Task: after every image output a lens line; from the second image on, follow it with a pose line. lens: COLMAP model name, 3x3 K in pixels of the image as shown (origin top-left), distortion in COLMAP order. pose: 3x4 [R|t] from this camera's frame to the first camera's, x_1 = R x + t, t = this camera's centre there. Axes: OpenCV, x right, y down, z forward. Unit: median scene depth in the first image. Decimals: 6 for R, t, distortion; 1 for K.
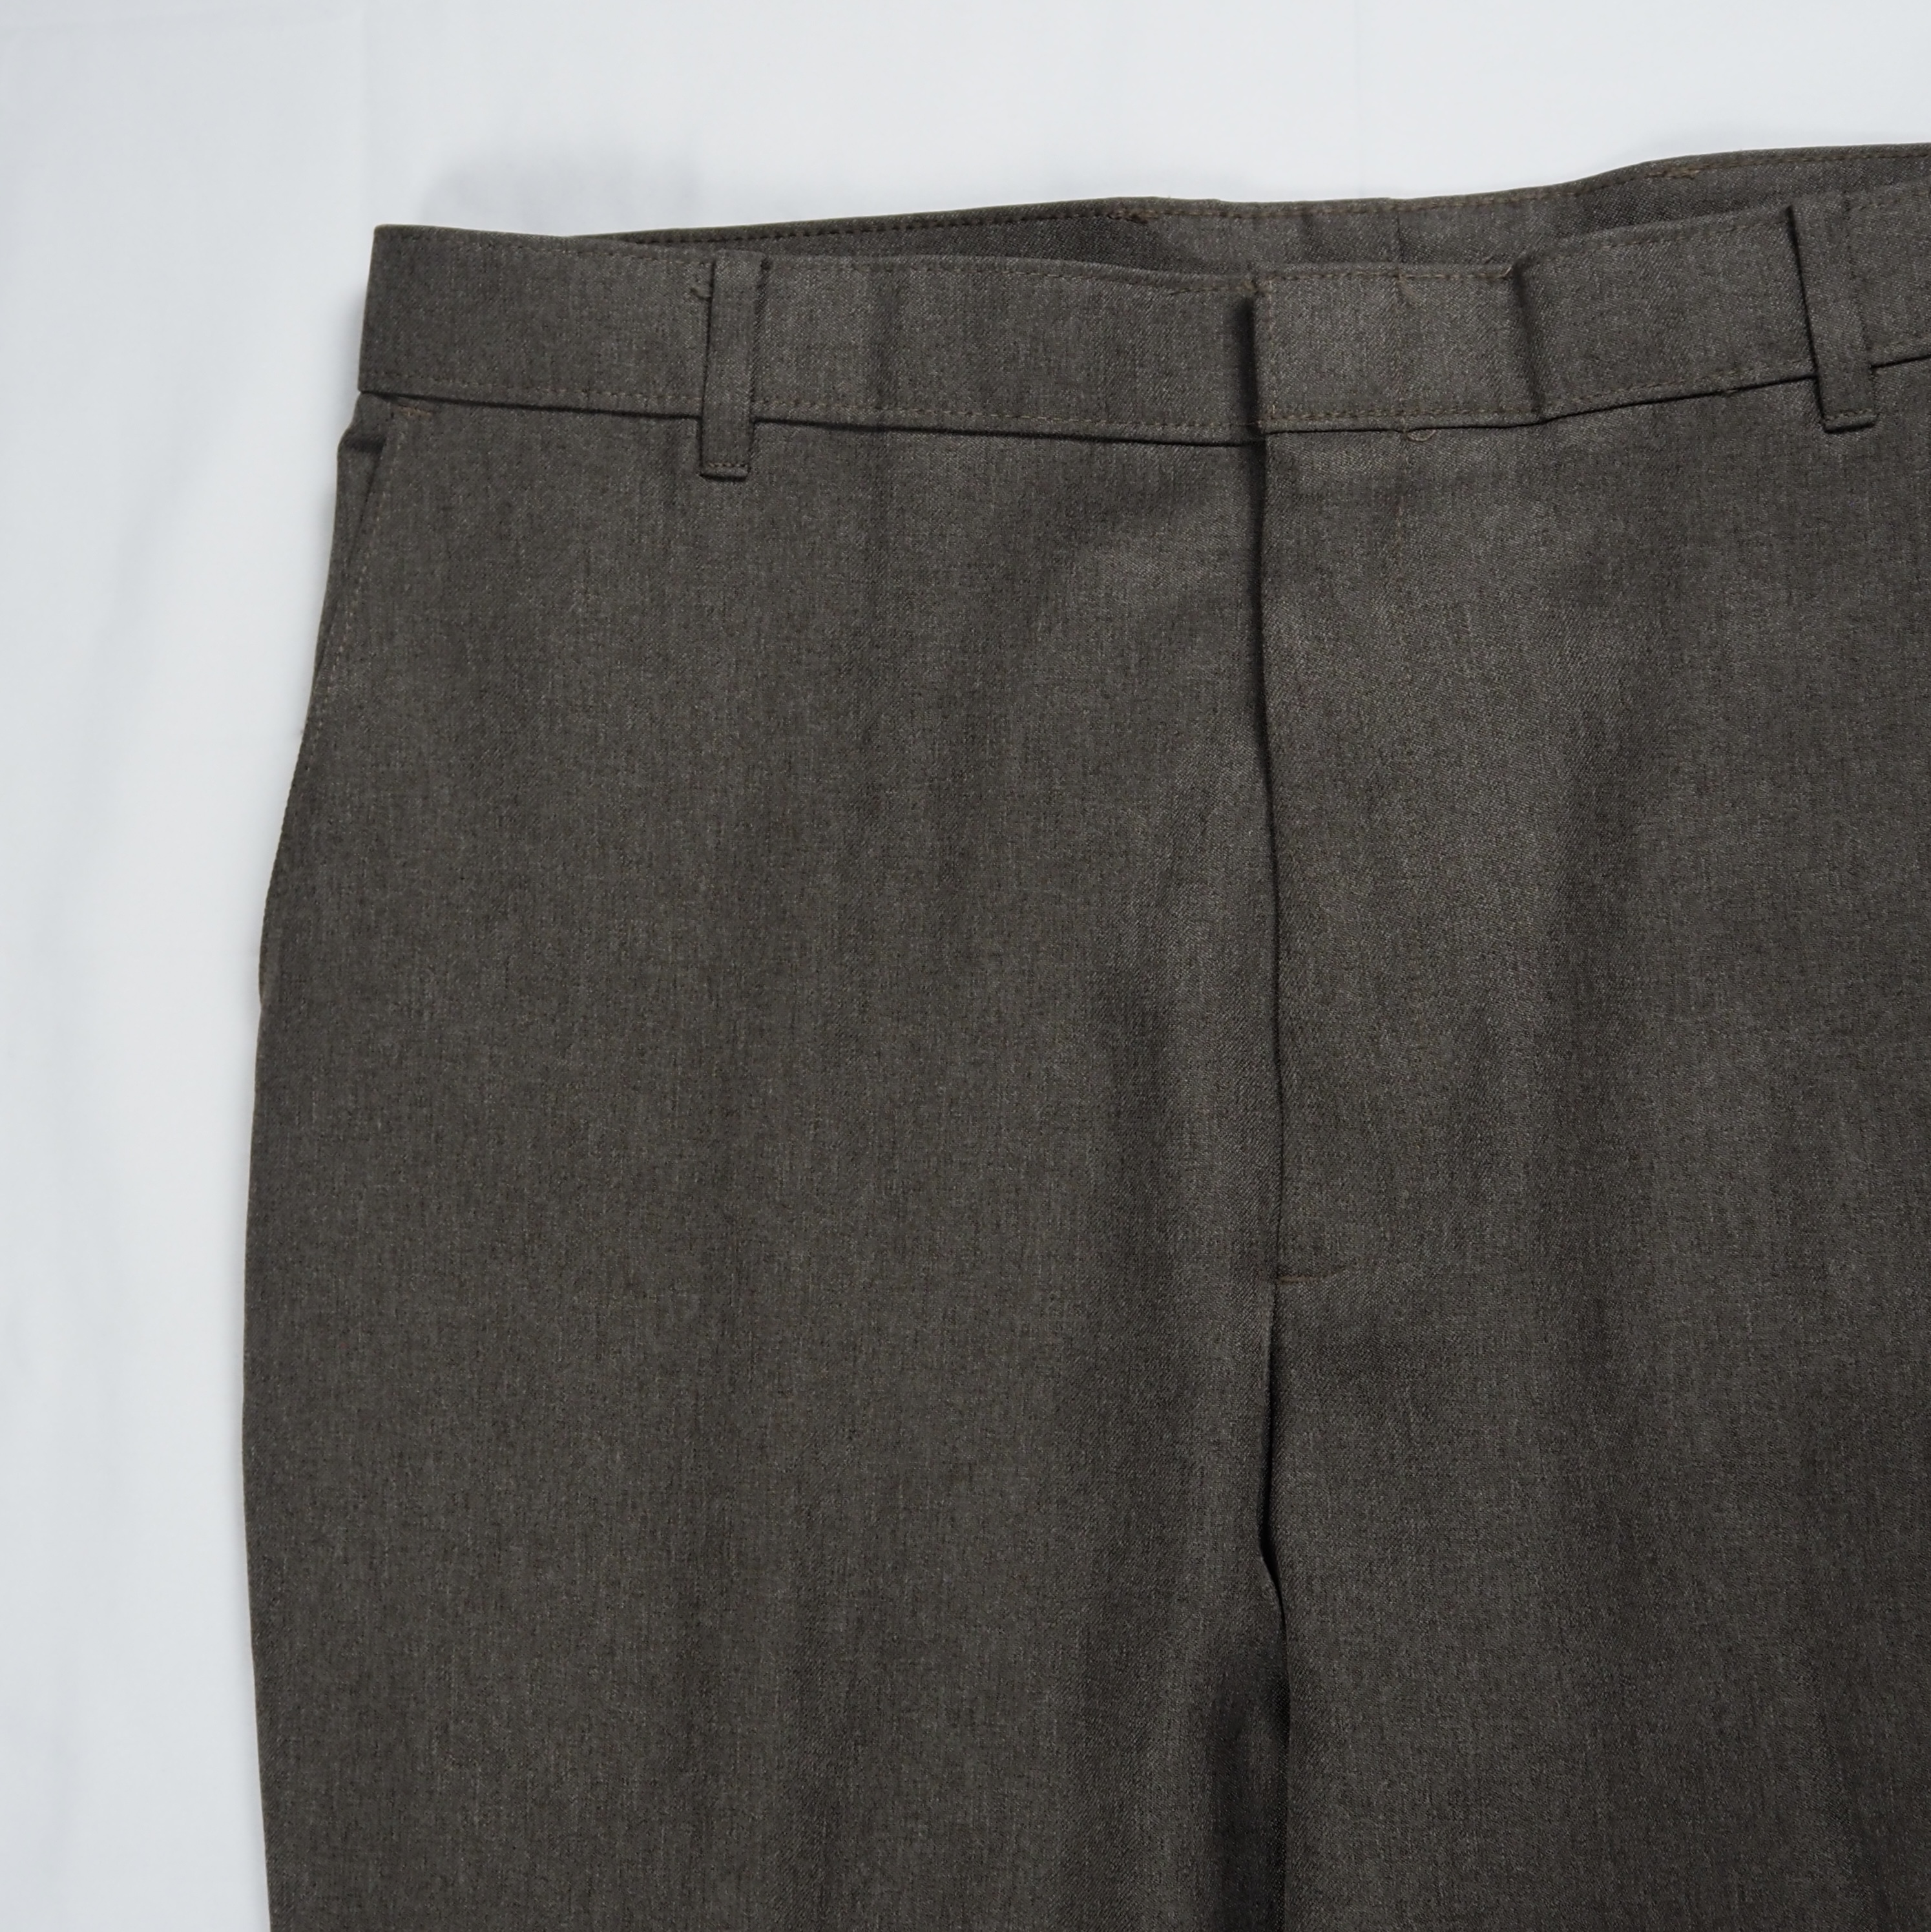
lens RADIAL K [[2689.0, 0, 965.5], [0, 2689.0, 966.0], [0, 0, 1]] dist [-0.045536, 0.016476]
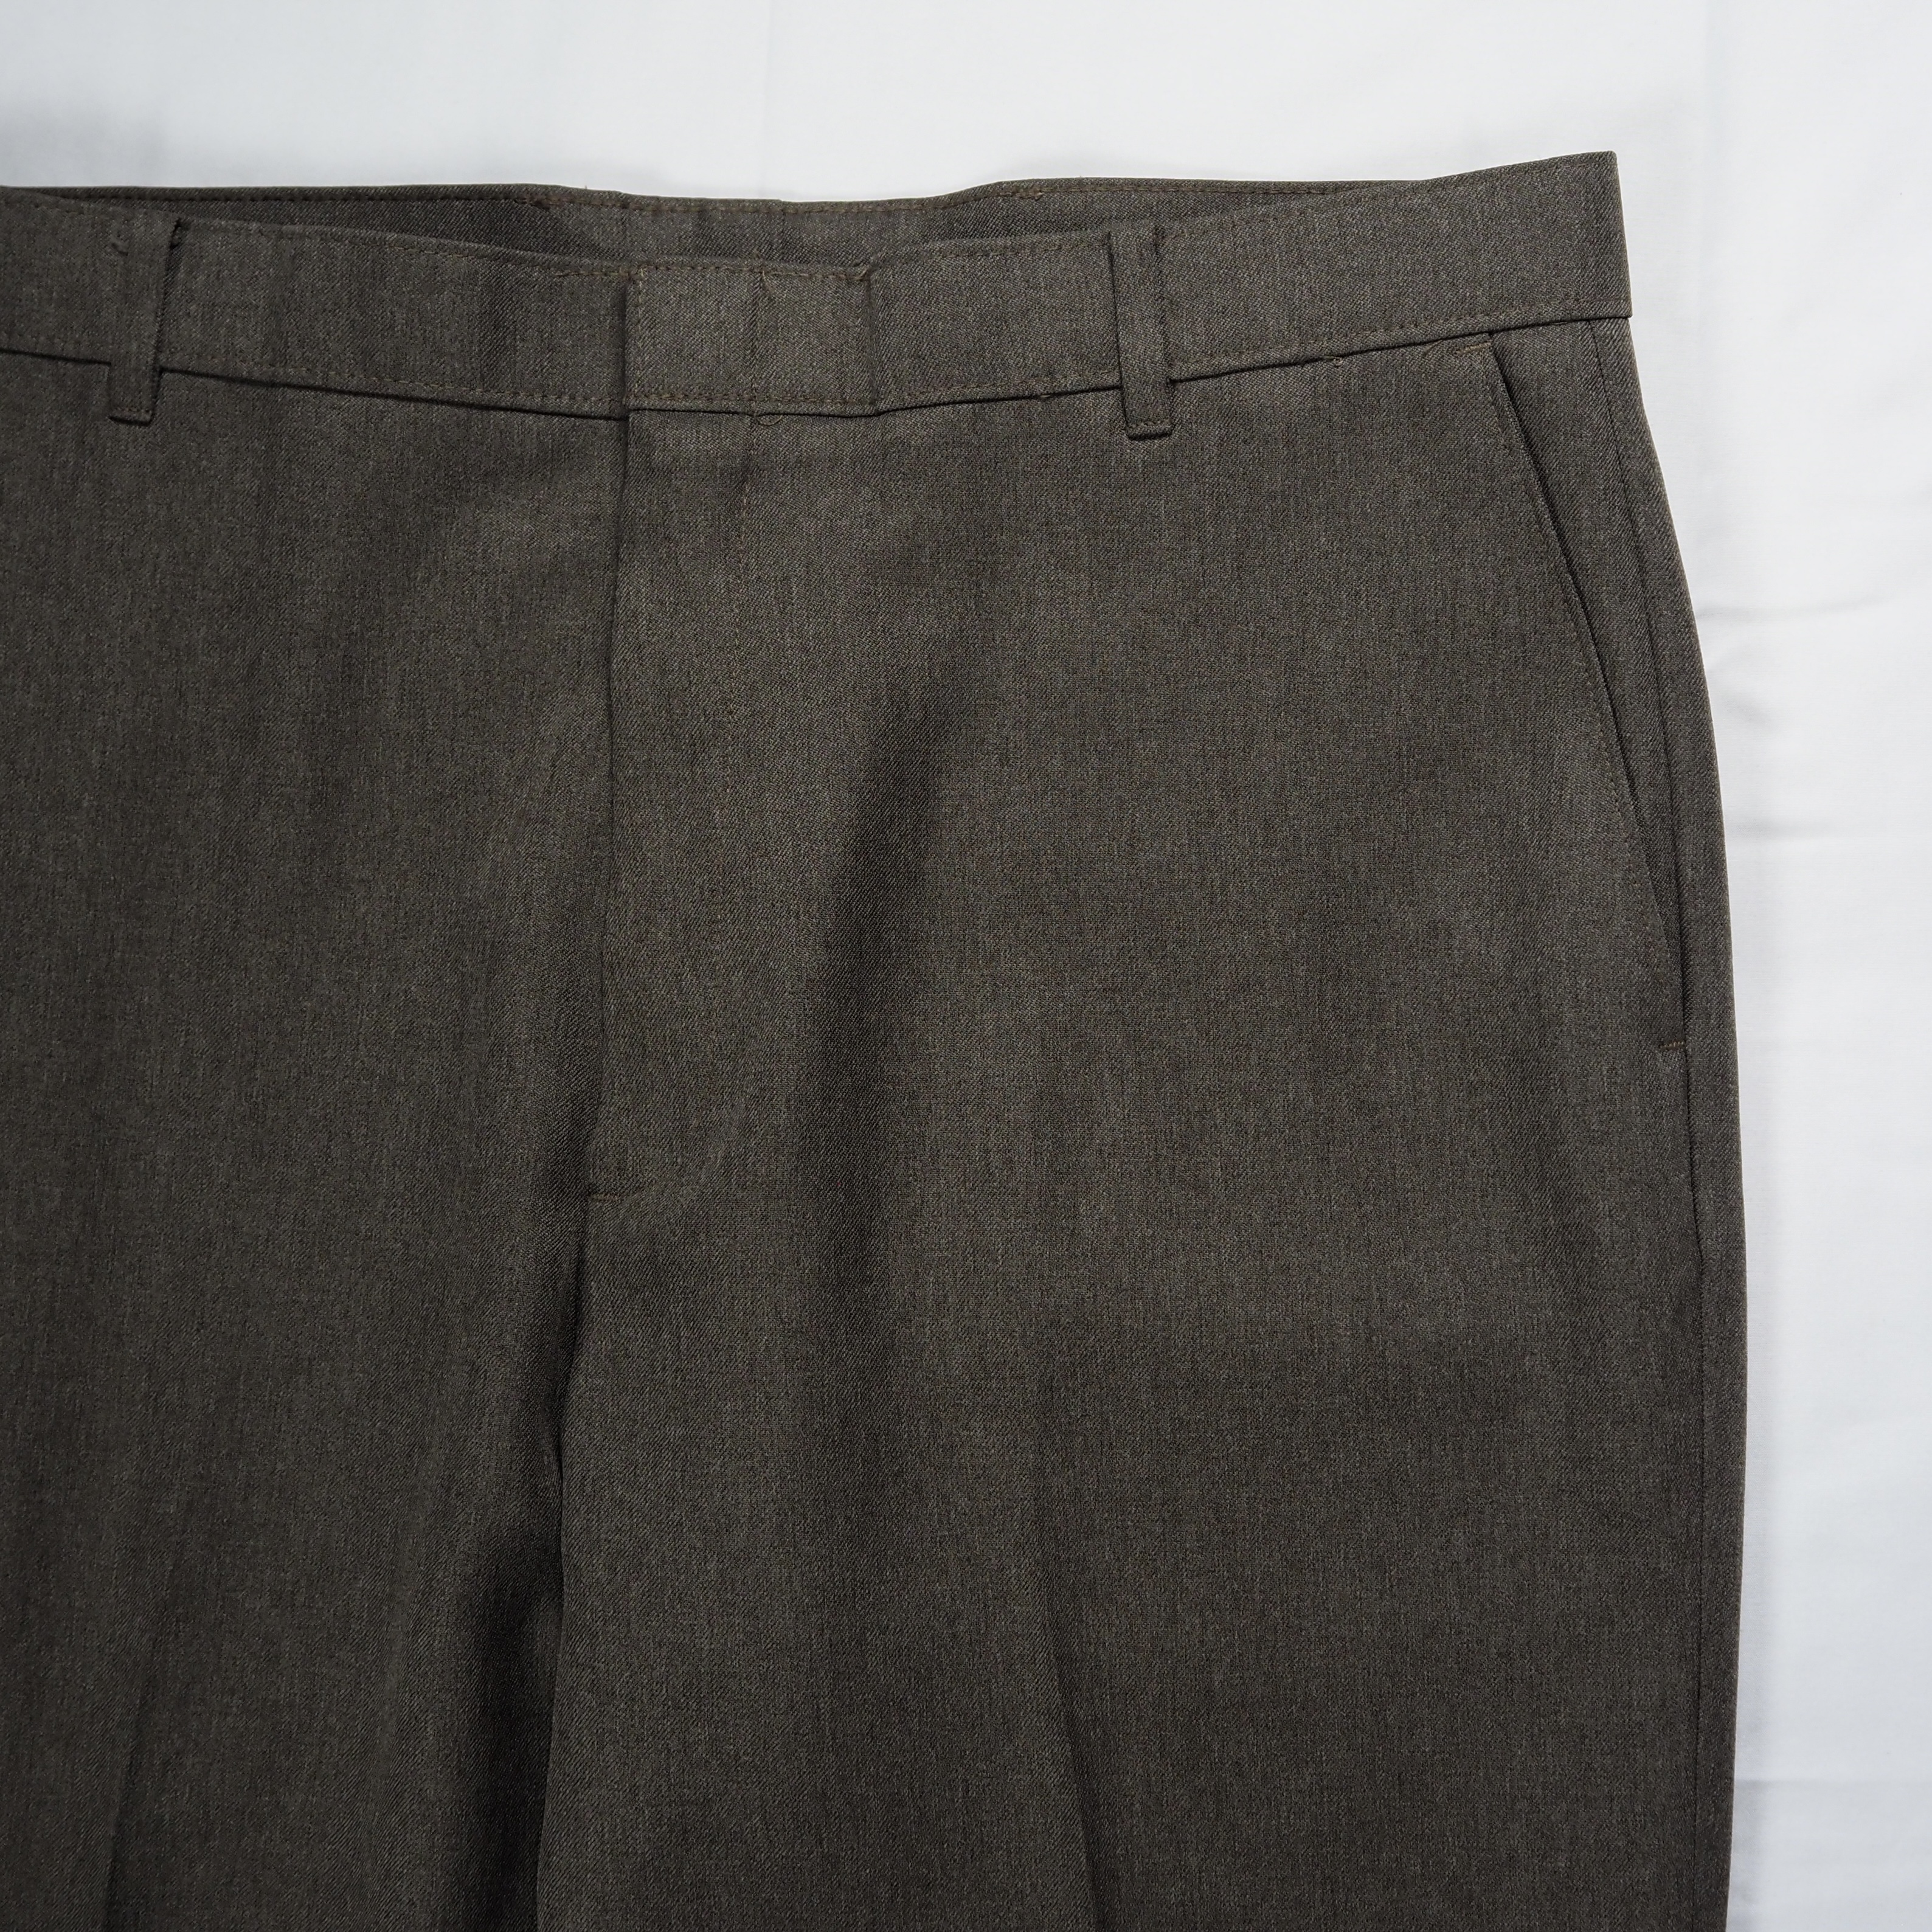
lens RADIAL K [[2530.4, 0, 1168.8], [0, 2530.4, 826.1], [0, 0, 1]] dist [-0.053857, 0.033120]
pose [[0.995418, 0.050177, 0.081395, 0.253623], [-0.047921, 0.998417, -0.029440, -0.012109], [-0.082743, 0.025405, 0.996247, -0.022640]]
